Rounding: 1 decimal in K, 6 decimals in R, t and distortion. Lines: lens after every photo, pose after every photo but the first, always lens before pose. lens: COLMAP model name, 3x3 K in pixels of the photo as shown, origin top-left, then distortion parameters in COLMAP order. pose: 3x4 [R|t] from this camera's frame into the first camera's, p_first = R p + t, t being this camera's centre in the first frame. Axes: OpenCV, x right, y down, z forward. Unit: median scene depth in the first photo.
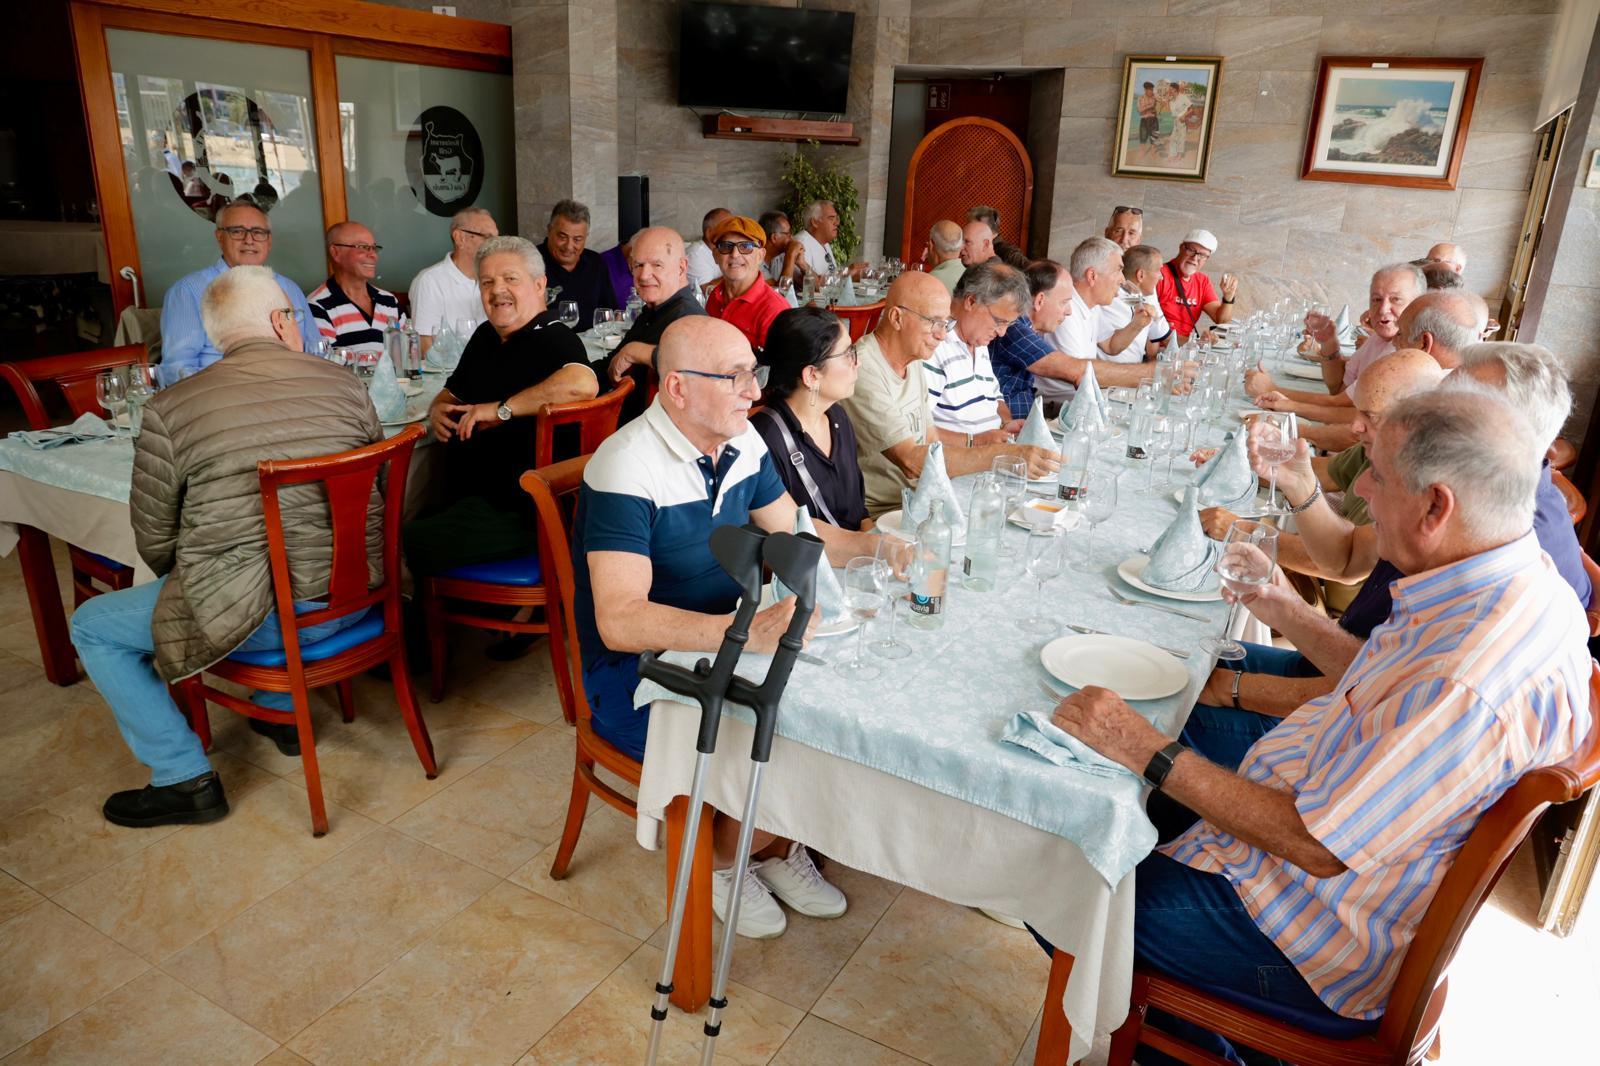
lens RADIAL K [[1083.6, 0, 800.0], [0, 1083.6, 533.0], [0, 0, 1]] dist [-0.083512, 0.054543]
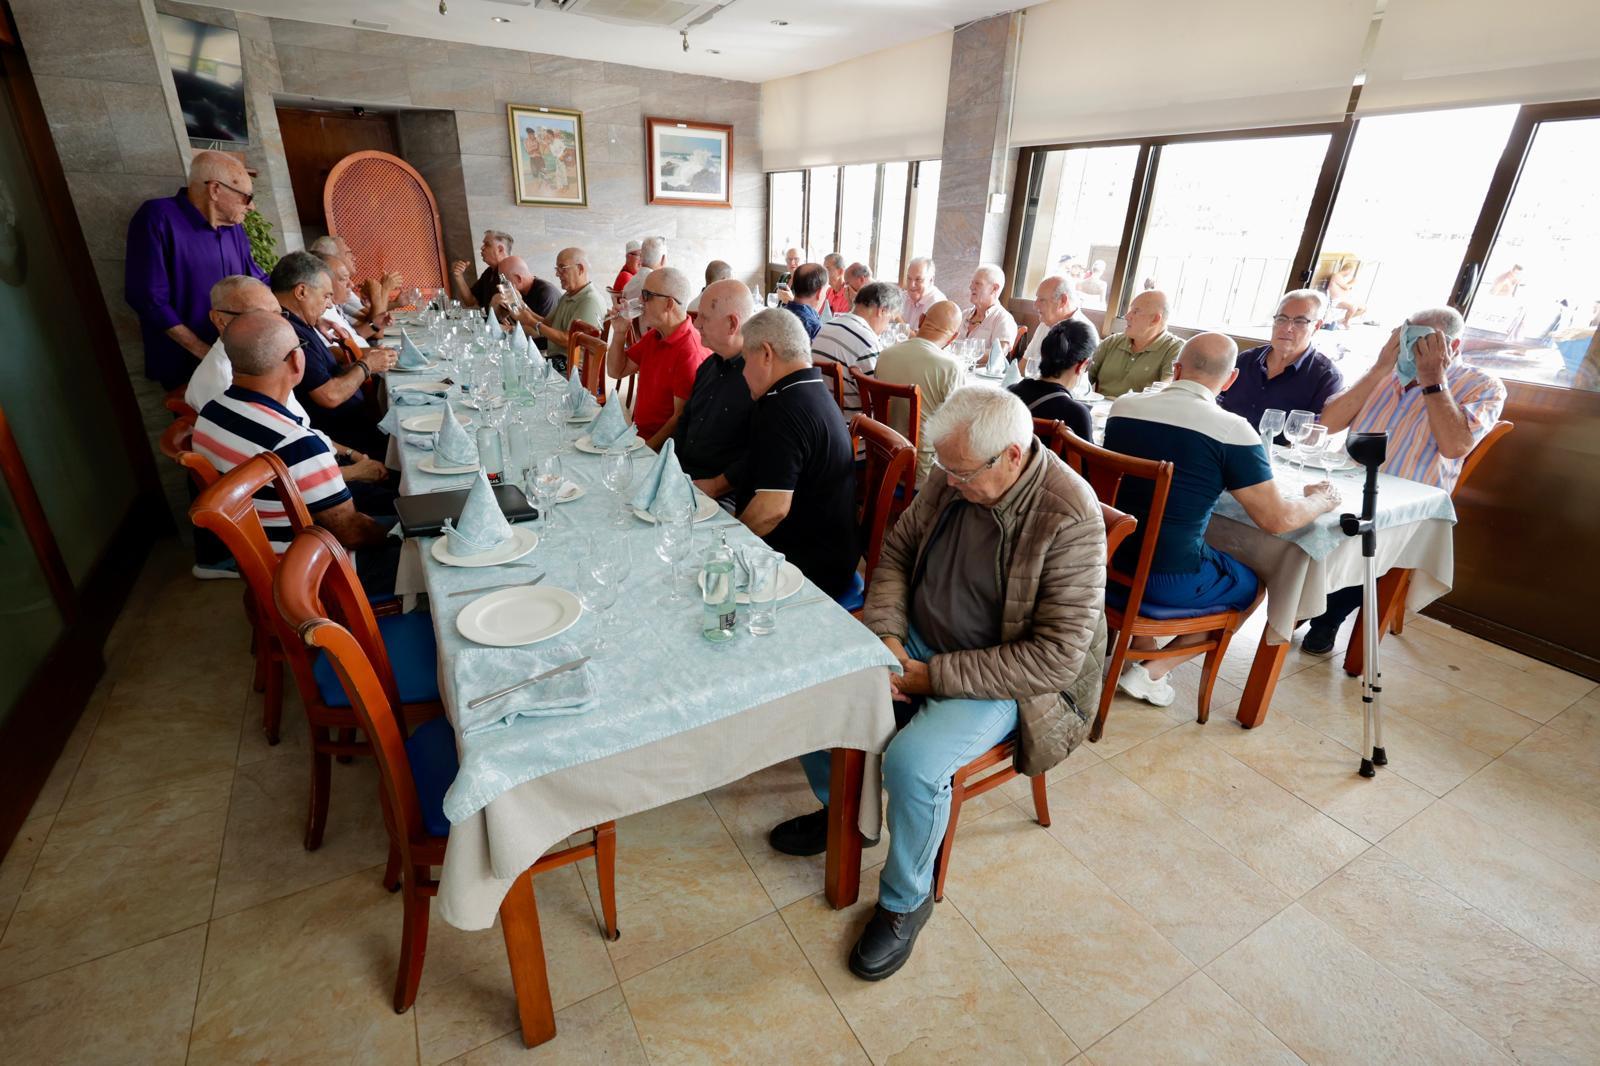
lens RADIAL K [[735.5, 0, 789.3], [0, 735.5, 540.1], [0, 0, 1]] dist [-0.001455, 0.000005]
pose [[0.532570, -0.363154, 0.764518, -0.399644], [0.268035, 0.929148, 0.254639, -0.106124], [-0.802824, 0.069305, 0.592174, 0.263853]]
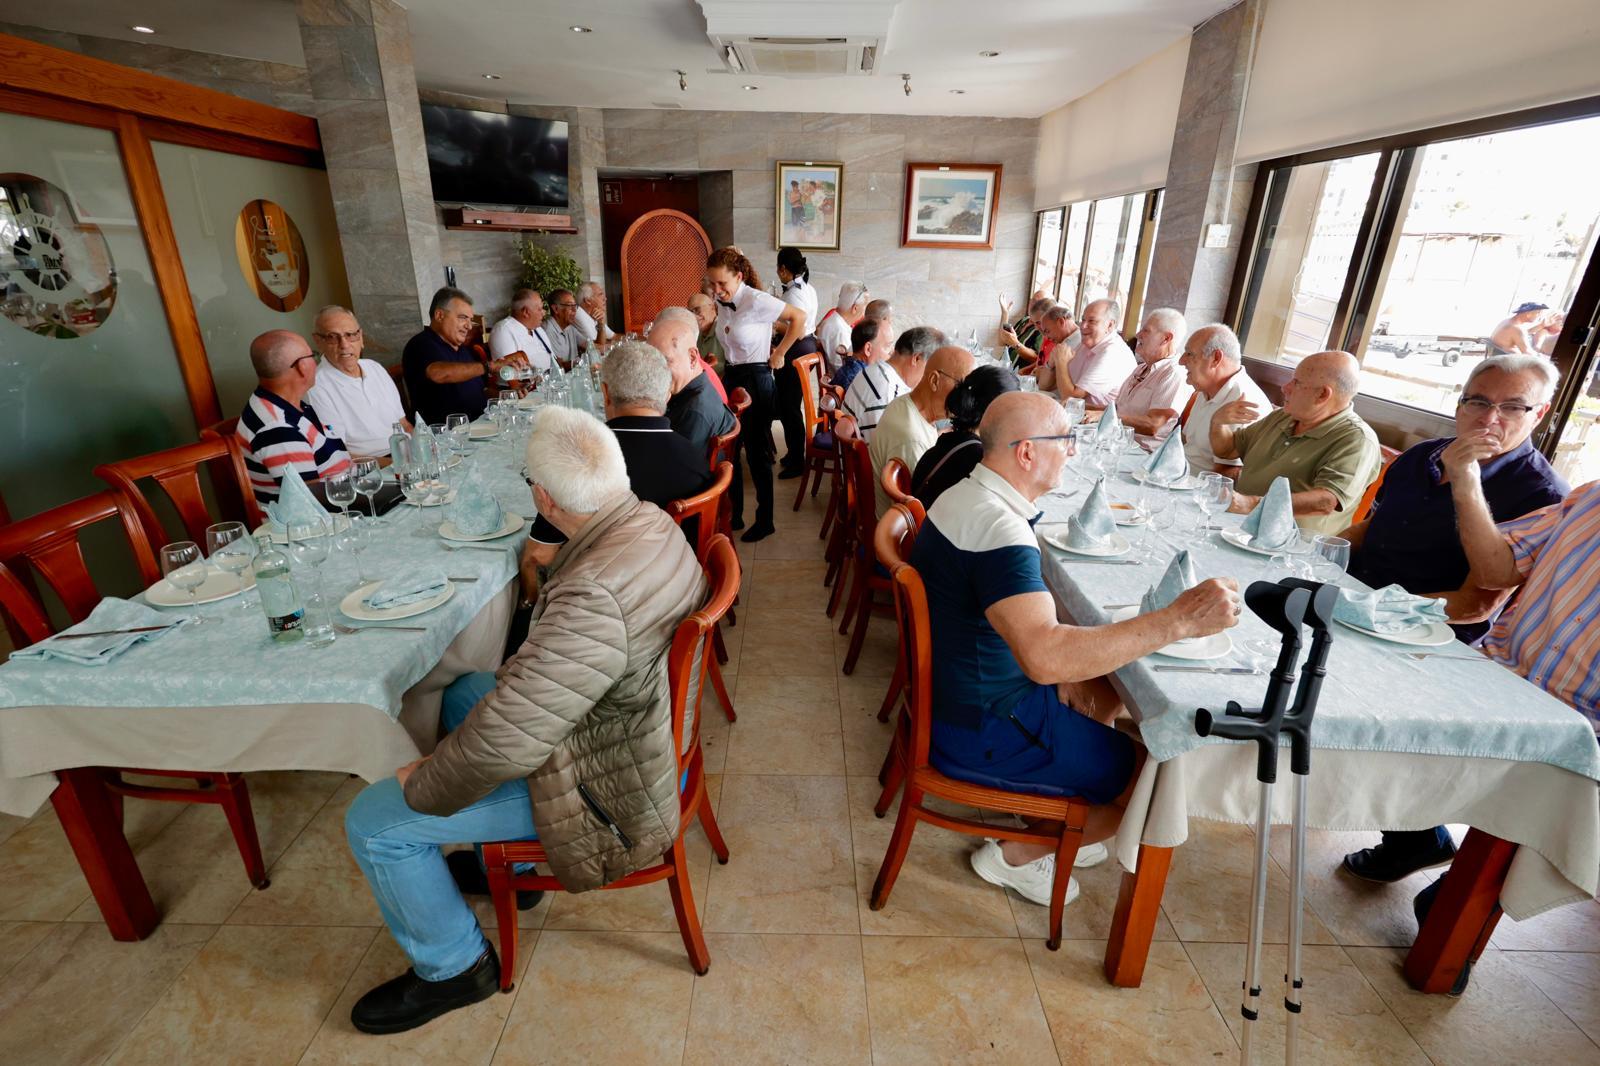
lens RADIAL K [[735.5, 0, 789.3], [0, 735.5, 540.1], [0, 0, 1]] dist [-0.001455, 0.000005]
pose [[0.880912, -0.199487, 0.429184, -0.205789], [0.176015, 0.979872, 0.094175, -0.053511], [-0.439332, -0.007417, 0.898294, 0.130364]]
